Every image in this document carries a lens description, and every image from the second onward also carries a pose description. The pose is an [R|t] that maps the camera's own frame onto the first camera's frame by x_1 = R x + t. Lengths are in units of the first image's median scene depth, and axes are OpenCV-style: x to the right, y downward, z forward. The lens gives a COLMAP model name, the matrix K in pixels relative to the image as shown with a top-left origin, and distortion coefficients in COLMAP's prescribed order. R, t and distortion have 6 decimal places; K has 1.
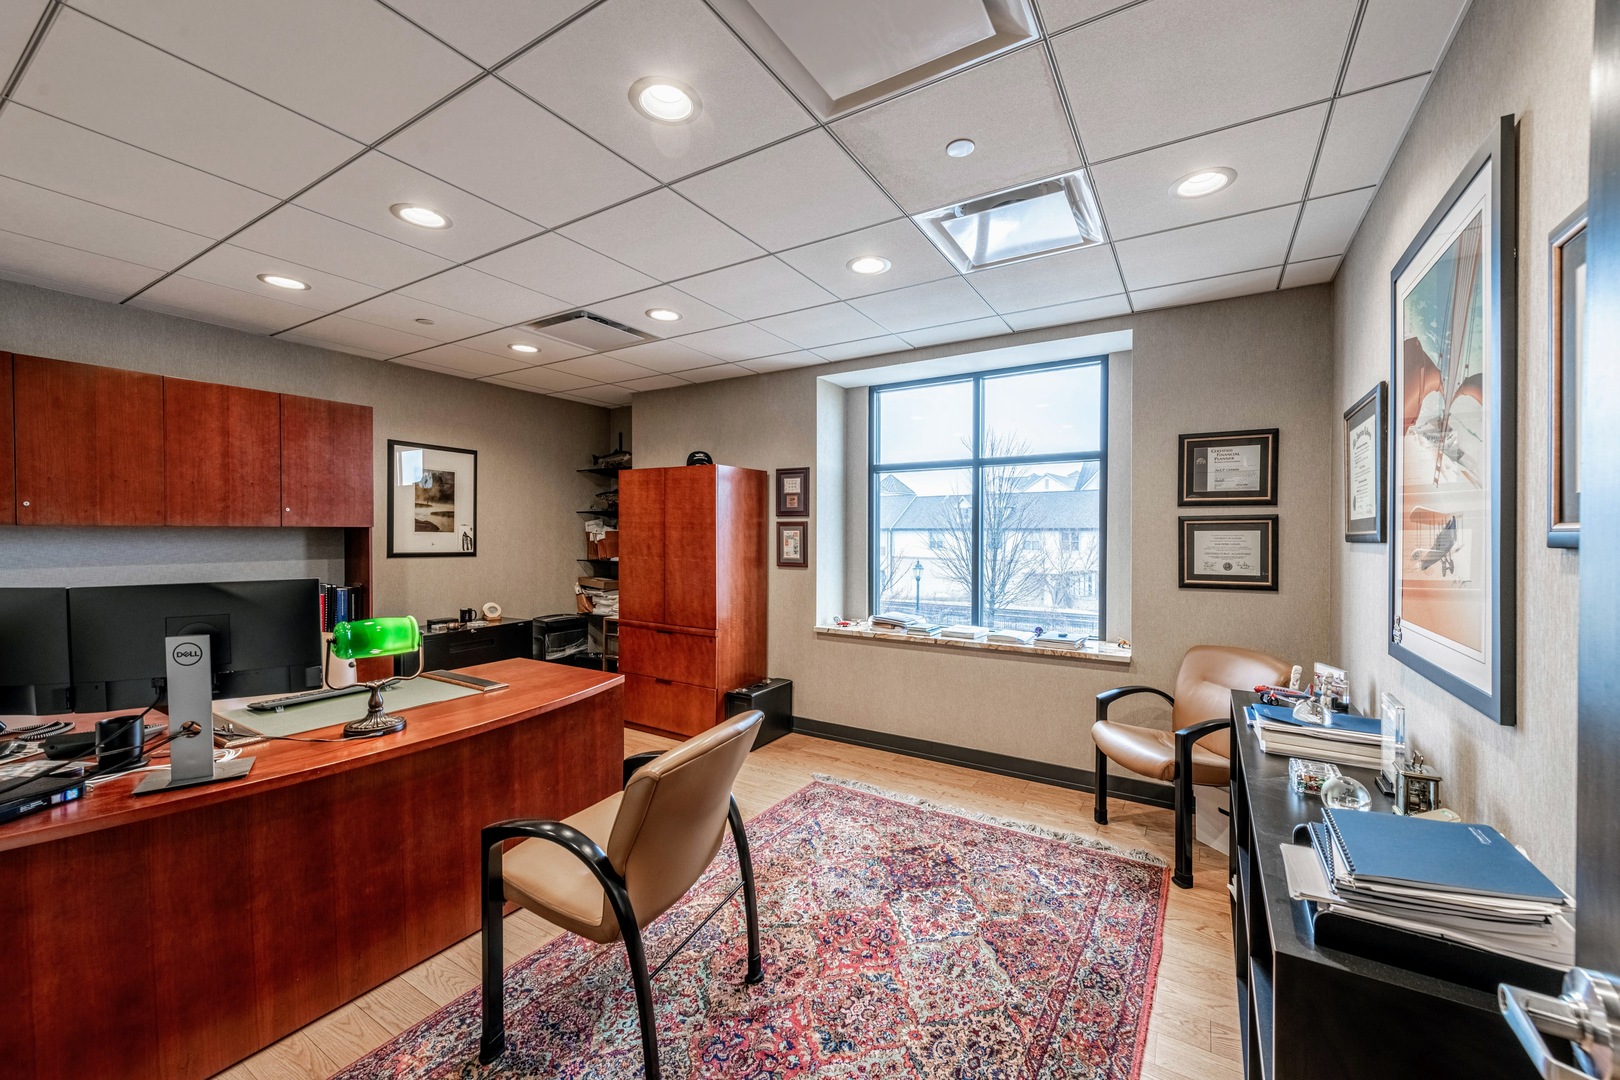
lens RADIAL K [[622.5, 0, 835.6], [0, 622.5, 537.5], [0, 0, 1]] dist [0.005562, -0.000027]
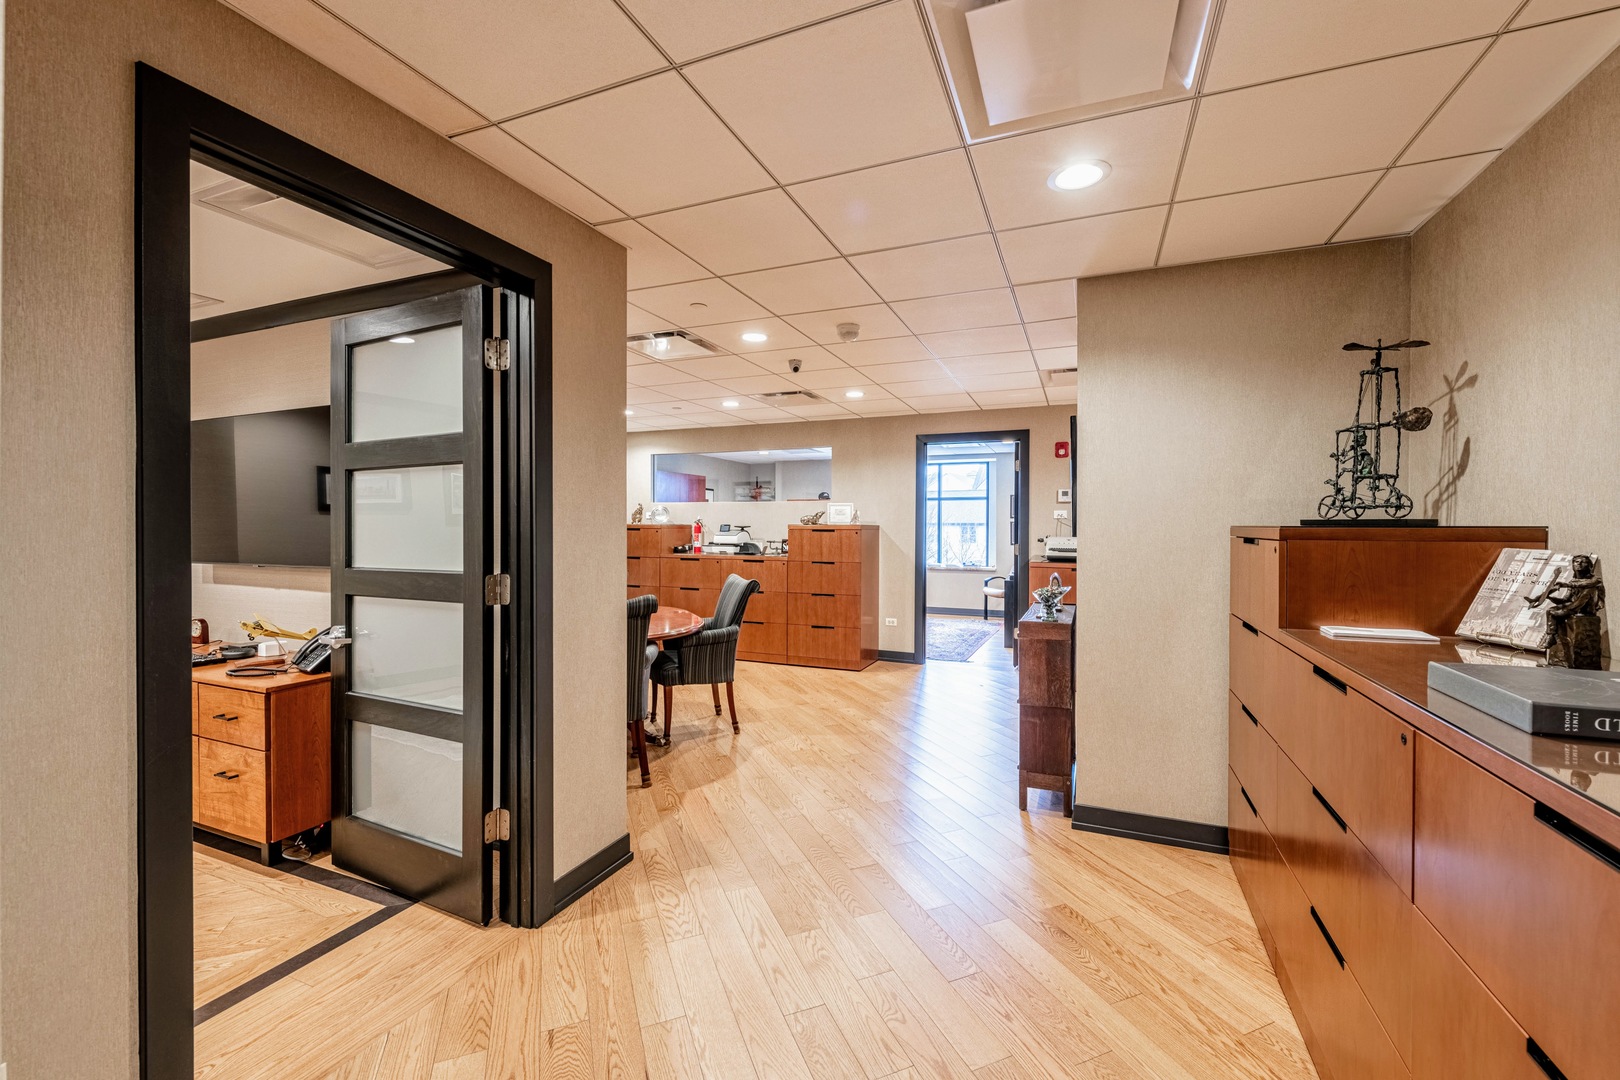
lens RADIAL K [[622.5, 0, 835.6], [0, 622.5, 537.5], [0, 0, 1]] dist [0.005562, -0.000027]
pose [[0.988182, -0.001731, 0.153278, -0.737793], [0.000871, 0.999983, 0.005680, 0.025363], [-0.153285, -0.005479, 0.988167, -1.823879]]
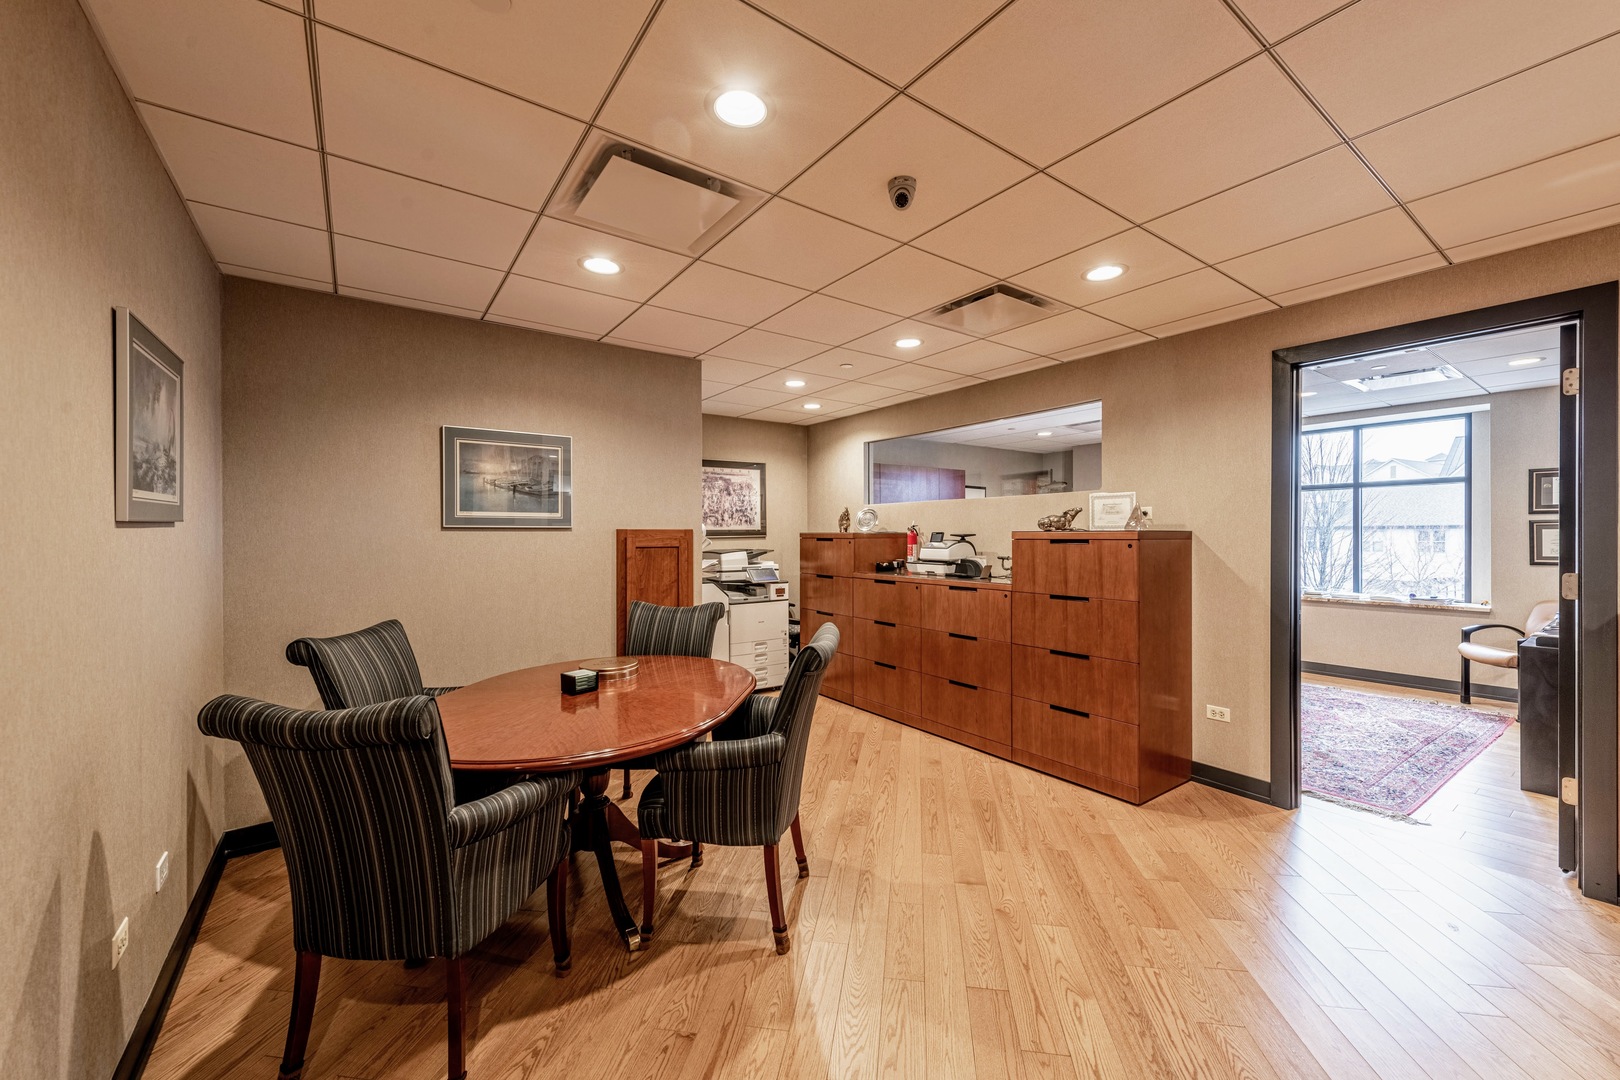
lens RADIAL K [[622.5, 0, 835.6], [0, 622.5, 537.5], [0, 0, 1]] dist [0.005562, -0.000027]
pose [[0.922297, -0.005125, -0.386448, -0.455314], [0.002866, 0.999975, -0.006420, 0.014677], [0.386472, 0.004813, 0.922289, -1.136454]]
